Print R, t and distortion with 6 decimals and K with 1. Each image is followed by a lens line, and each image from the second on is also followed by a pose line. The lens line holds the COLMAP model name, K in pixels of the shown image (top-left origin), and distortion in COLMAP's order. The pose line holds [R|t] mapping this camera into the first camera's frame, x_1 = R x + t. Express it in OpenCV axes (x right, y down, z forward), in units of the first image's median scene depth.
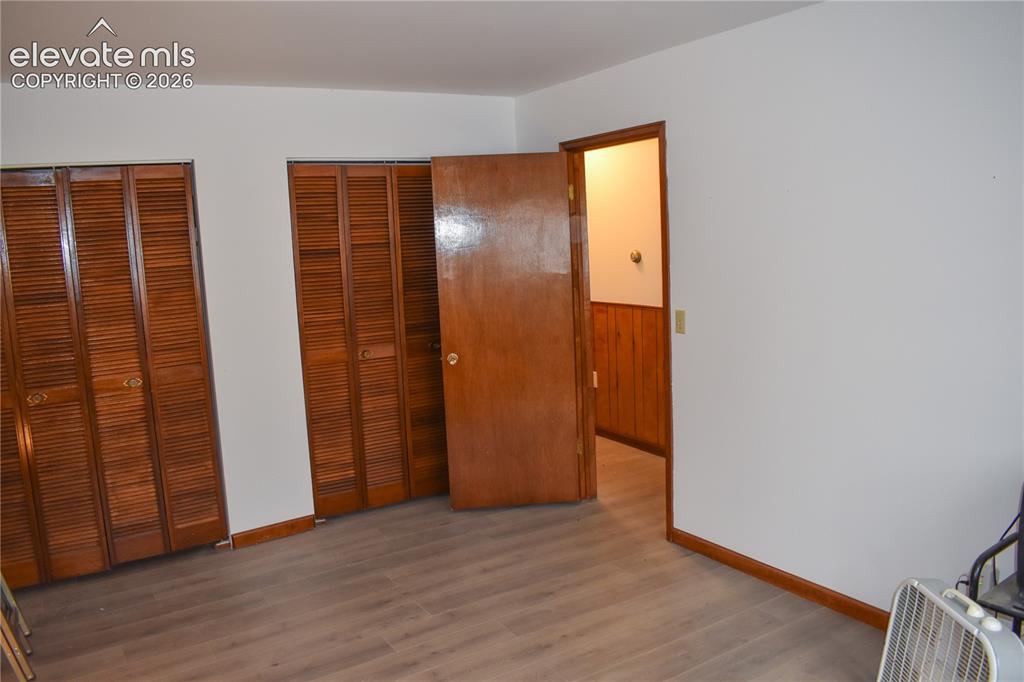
lens RADIAL K [[808.3, 0, 509.0], [0, 808.3, 356.3], [0, 0, 1]] dist [-0.104958, 0.001028]
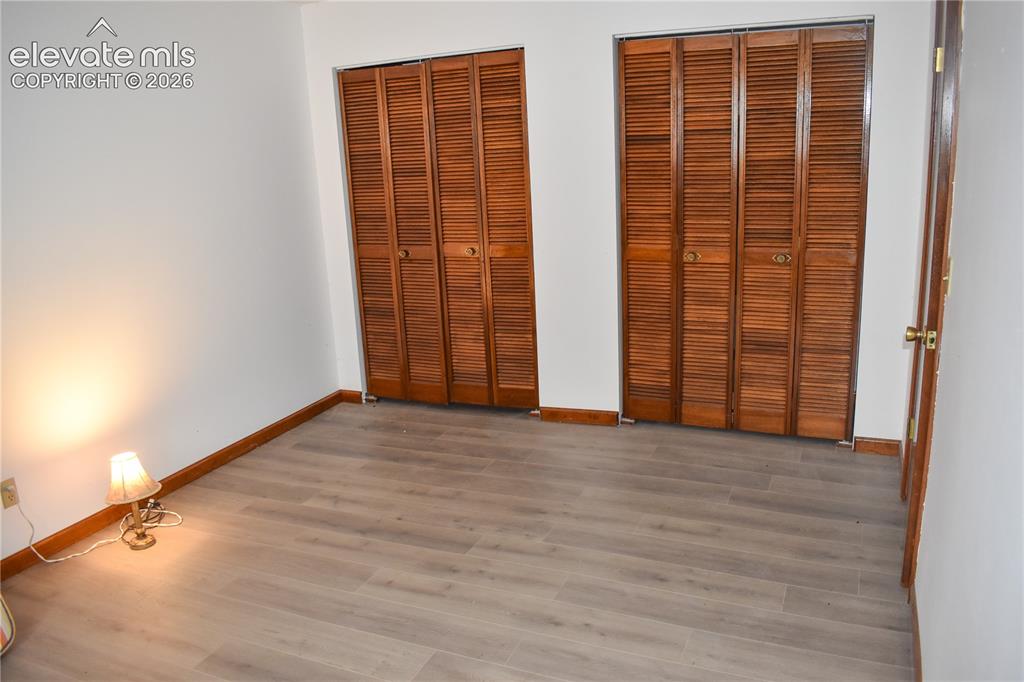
lens RADIAL K [[808.3, 0, 509.0], [0, 808.3, 356.3], [0, 0, 1]] dist [-0.104958, 0.001028]
pose [[0.557187, 0.239732, -0.795029, 0.469179], [-0.100629, 0.969857, 0.221924, -0.076675], [0.824267, -0.043650, 0.564516, 0.352240]]
